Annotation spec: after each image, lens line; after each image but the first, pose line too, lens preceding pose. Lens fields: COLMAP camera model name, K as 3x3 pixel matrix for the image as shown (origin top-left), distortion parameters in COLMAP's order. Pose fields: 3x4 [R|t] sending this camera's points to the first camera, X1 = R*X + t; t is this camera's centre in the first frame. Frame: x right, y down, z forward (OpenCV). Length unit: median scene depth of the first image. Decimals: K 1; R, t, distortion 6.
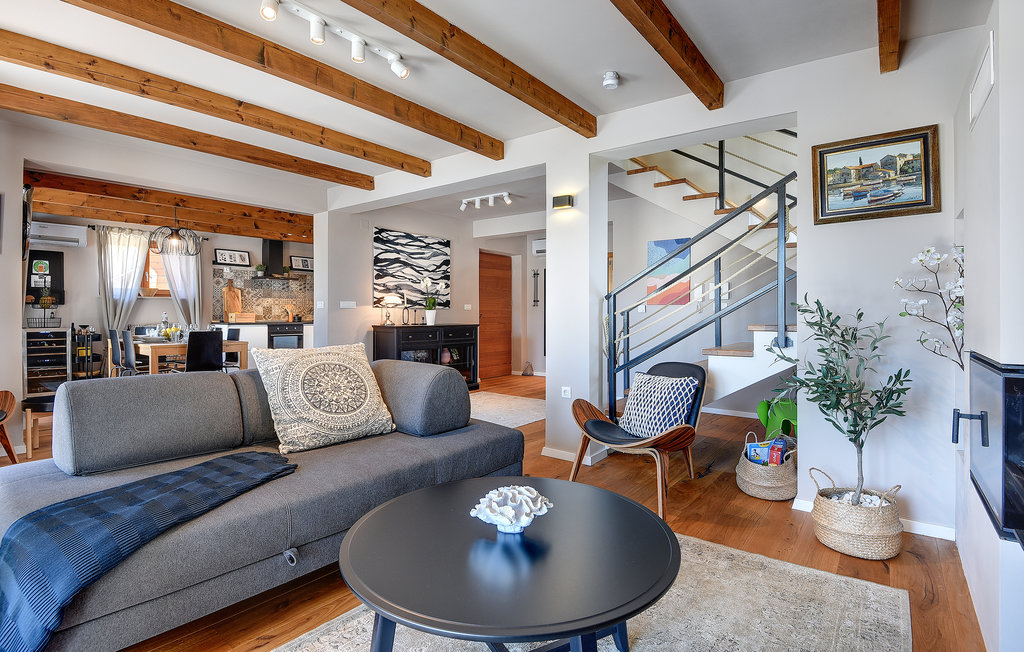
lens RADIAL K [[487.8, 0, 551.4], [0, 487.8, 316.4], [0, 0, 1]] dist [-0.025933, -0.011450]
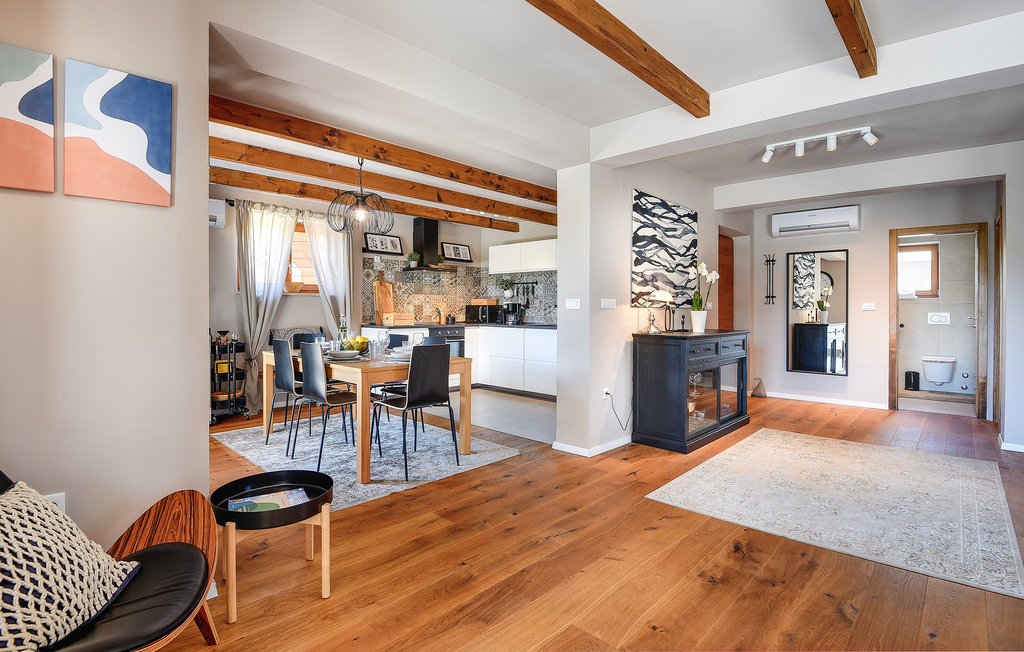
lens RADIAL K [[487.8, 0, 528.5], [0, 487.8, 311.8], [0, 0, 1]] dist [-0.025933, -0.011450]
pose [[0.992511, -0.001550, -0.122147, -0.397526], [0.001437, 0.999998, -0.001008, -0.010438], [0.122149, 0.000825, 0.992511, 0.281522]]
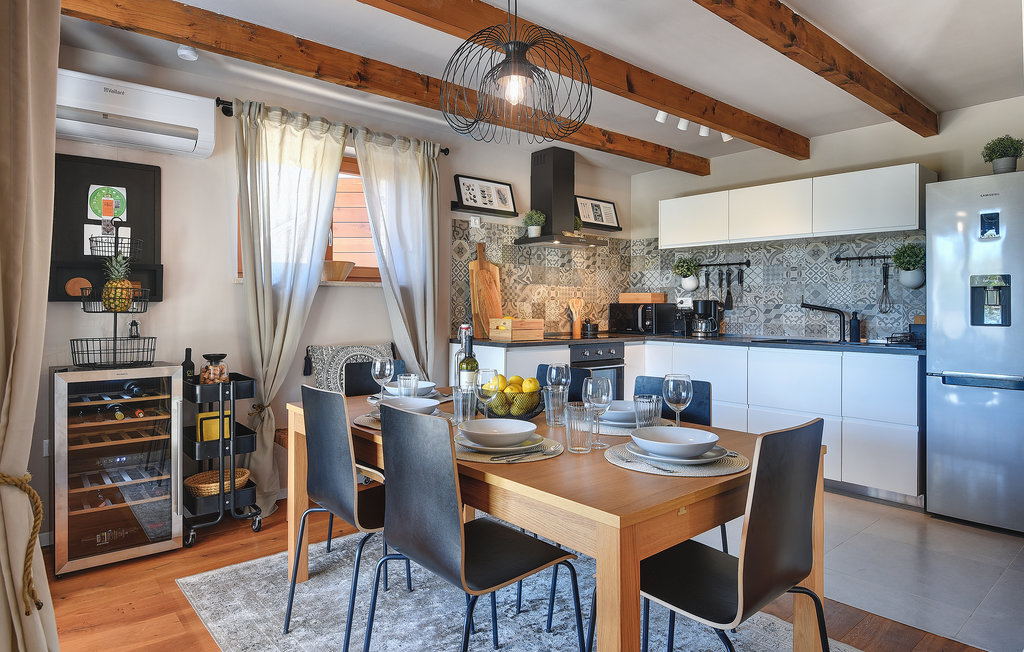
lens RADIAL K [[599.6, 0, 511.2], [0, 599.6, 308.1], [0, 0, 1]] dist [-0.000560, -0.000353]
pose [[0.970246, -0.001517, -0.242116, -0.612484], [0.000305, 0.999987, -0.005044, -0.016550], [0.242120, 0.004821, 0.970234, 0.560752]]
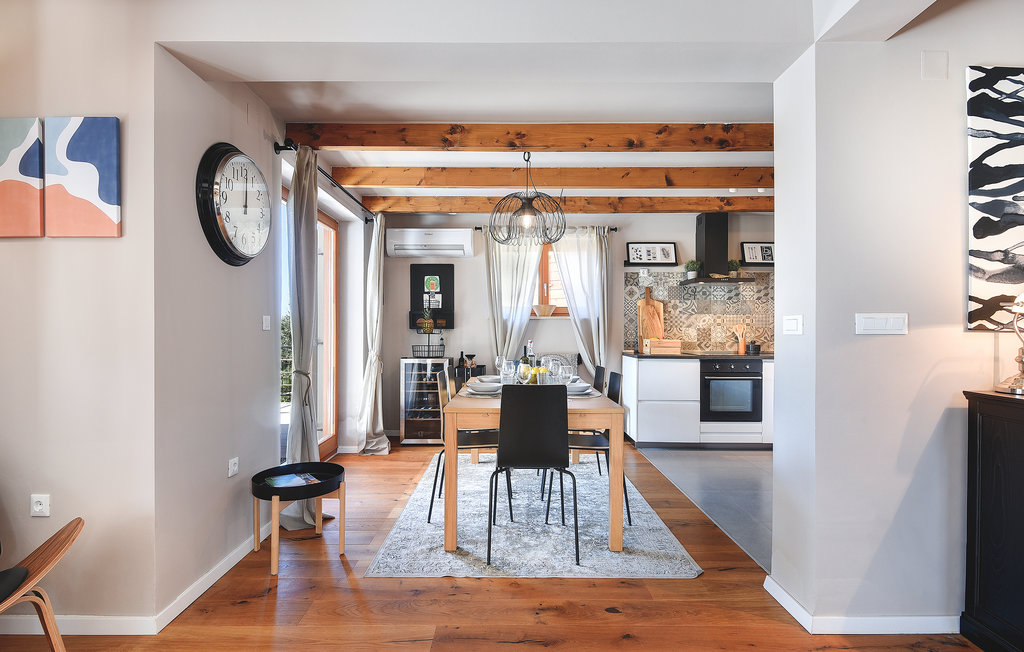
lens RADIAL K [[517.7, 0, 511.1], [0, 517.7, 329.2], [0, 0, 1]] dist [0.010408, -0.012678]
pose [[0.579335, -0.007742, -0.815053, -0.248997], [-0.003858, 0.999918, -0.012240, -0.013383], [0.815080, 0.010236, 0.579258, 0.538967]]
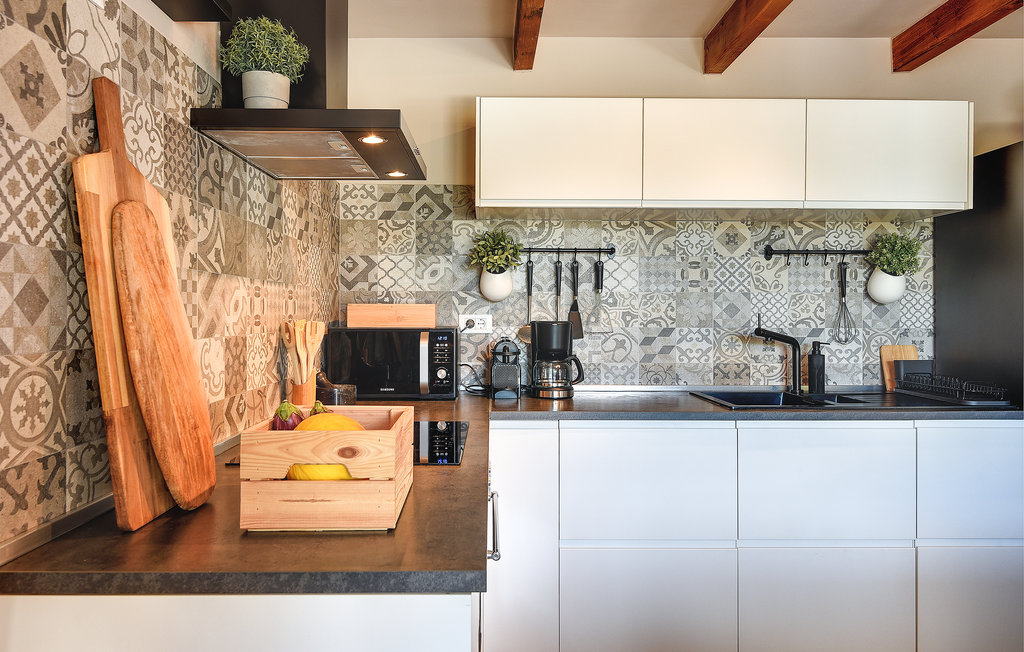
lens RADIAL K [[696.9, 0, 477.8], [0, 696.9, 319.4], [0, 0, 1]] dist [0.001712, -0.003382]
pose [[0.817968, -0.011497, 0.575149, -0.837050], [0.008229, 0.999932, 0.008286, -0.034886], [-0.575205, -0.002045, 0.818007, 1.019310]]
